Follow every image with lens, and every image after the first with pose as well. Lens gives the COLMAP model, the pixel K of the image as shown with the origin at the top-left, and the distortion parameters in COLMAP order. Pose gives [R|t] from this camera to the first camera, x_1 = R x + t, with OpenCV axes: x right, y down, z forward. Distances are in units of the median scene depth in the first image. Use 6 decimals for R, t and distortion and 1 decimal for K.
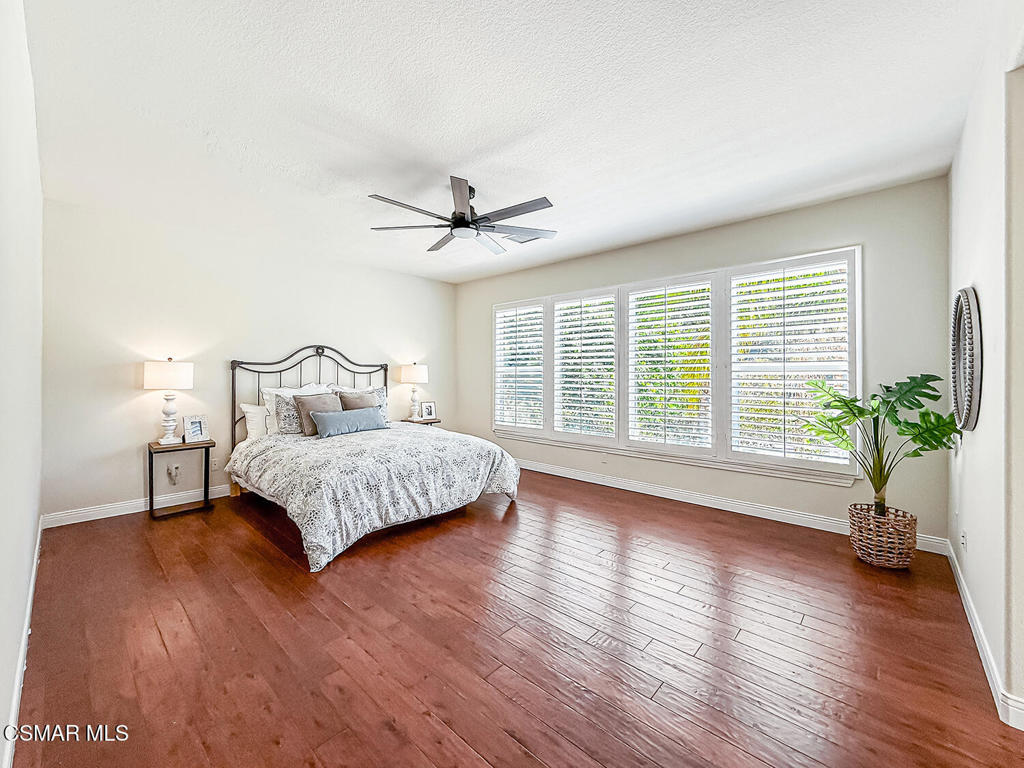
lens RADIAL K [[416.4, 0, 515.9], [0, 416.4, 373.0], [0, 0, 1]] dist [-0.001626, 0.000523]
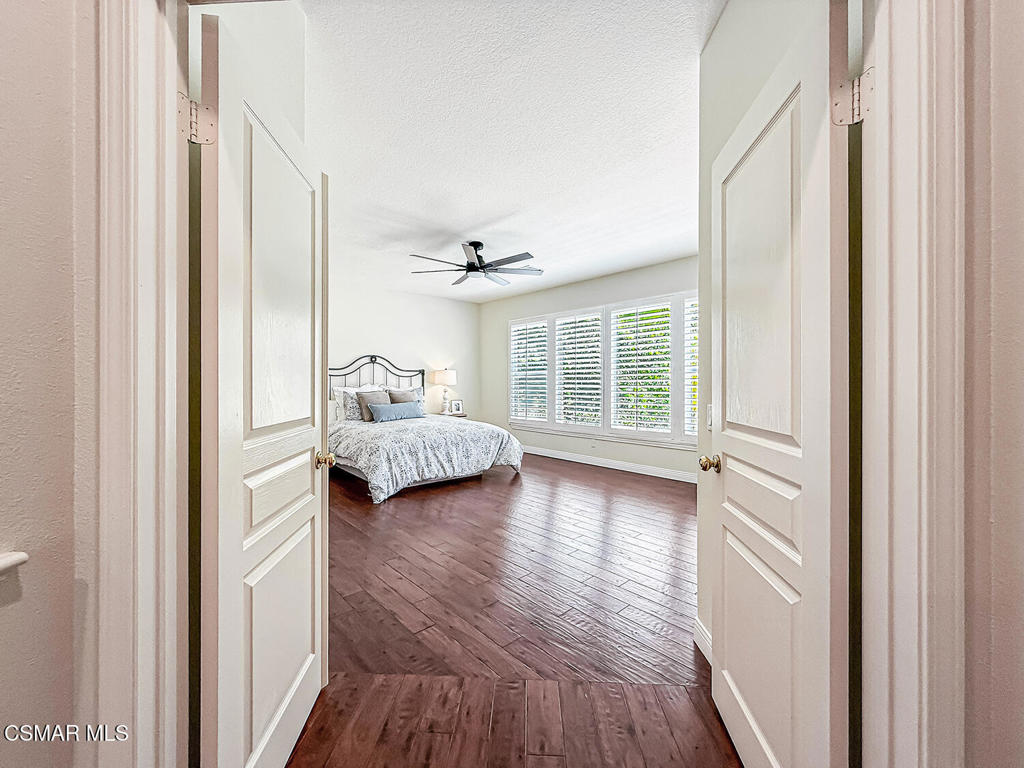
lens RADIAL K [[416.4, 0, 519.5], [0, 416.4, 383.5], [0, 0, 1]] dist [-0.001626, 0.000523]
pose [[0.996703, -0.001883, -0.081118, 0.117515], [0.002311, 0.999984, 0.005184, 0.022173], [0.081107, -0.005355, 0.996691, -0.340172]]
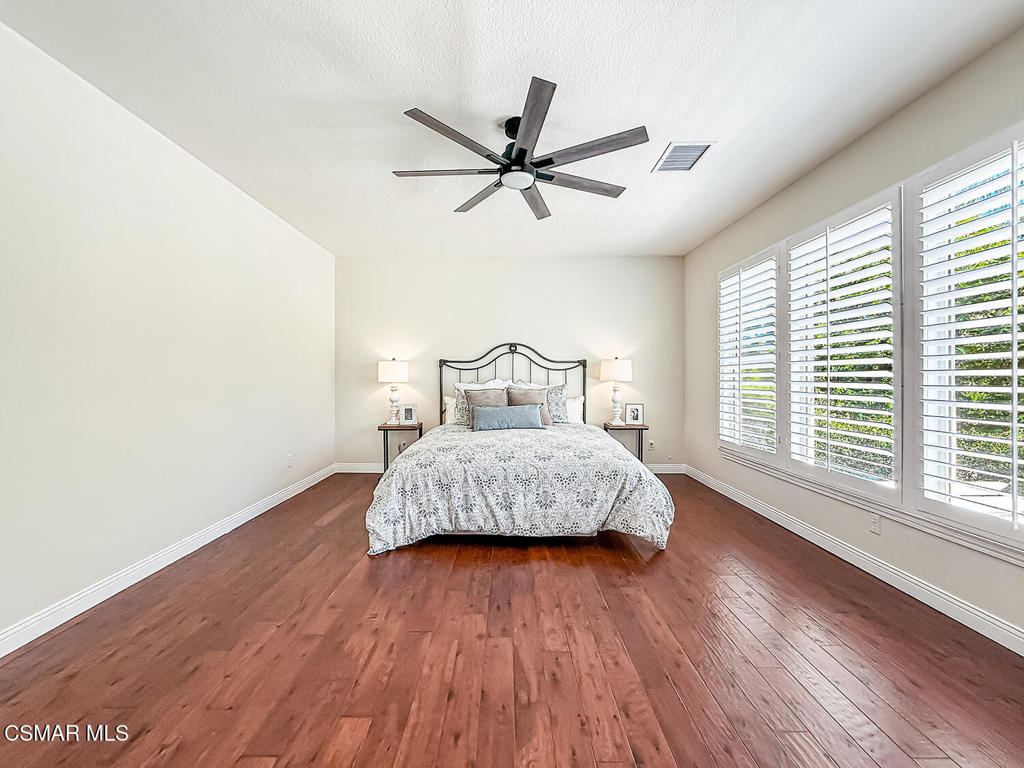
lens RADIAL K [[416.4, 0, 512.3], [0, 416.4, 386.0], [0, 0, 1]] dist [-0.001626, 0.000523]
pose [[0.669874, 0.010577, -0.742399, 0.371763], [0.003168, 0.999849, 0.017103, 0.029077], [0.742468, -0.013809, 0.669739, 0.408838]]
